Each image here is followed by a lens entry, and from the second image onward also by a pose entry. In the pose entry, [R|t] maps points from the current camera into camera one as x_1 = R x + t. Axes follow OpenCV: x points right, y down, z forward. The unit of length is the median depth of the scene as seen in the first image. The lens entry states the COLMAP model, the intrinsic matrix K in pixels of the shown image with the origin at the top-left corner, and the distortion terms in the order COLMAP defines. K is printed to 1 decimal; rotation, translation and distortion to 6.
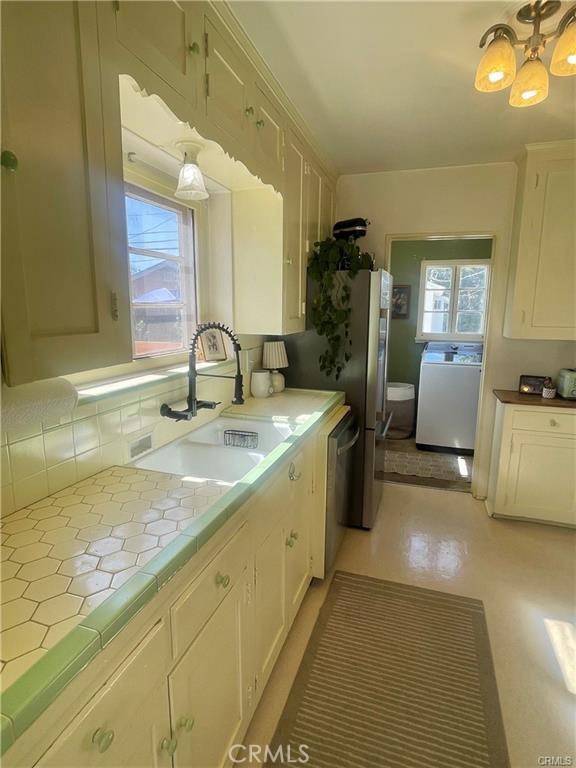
lens RADIAL K [[420.8, 0, 288.0], [0, 420.8, 384.0], [0, 0, 1]] dist [-0.001947, -0.001414]
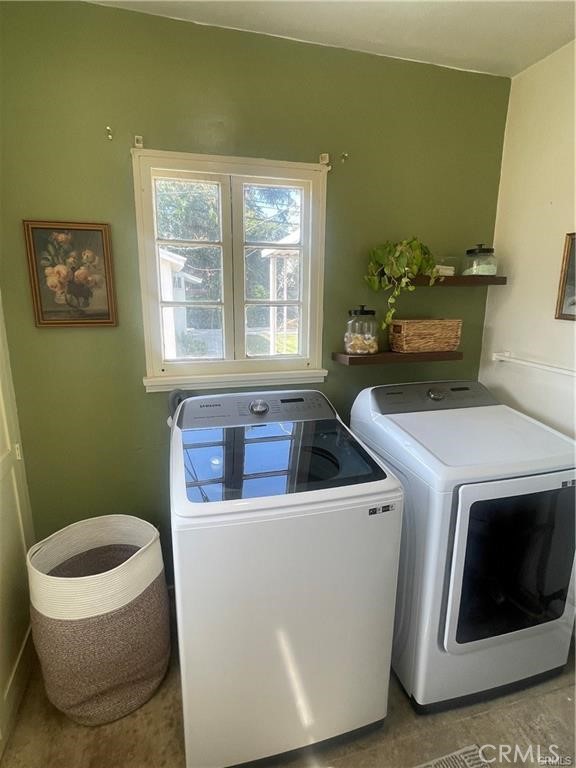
lens RADIAL K [[420.8, 0, 288.0], [0, 420.8, 384.0], [0, 0, 1]] dist [-0.001947, -0.001414]
pose [[0.824646, -0.127084, 0.551189, 0.207473], [0.099356, 0.991828, 0.080031, -0.122154], [-0.556855, -0.011234, 0.830534, 0.640751]]
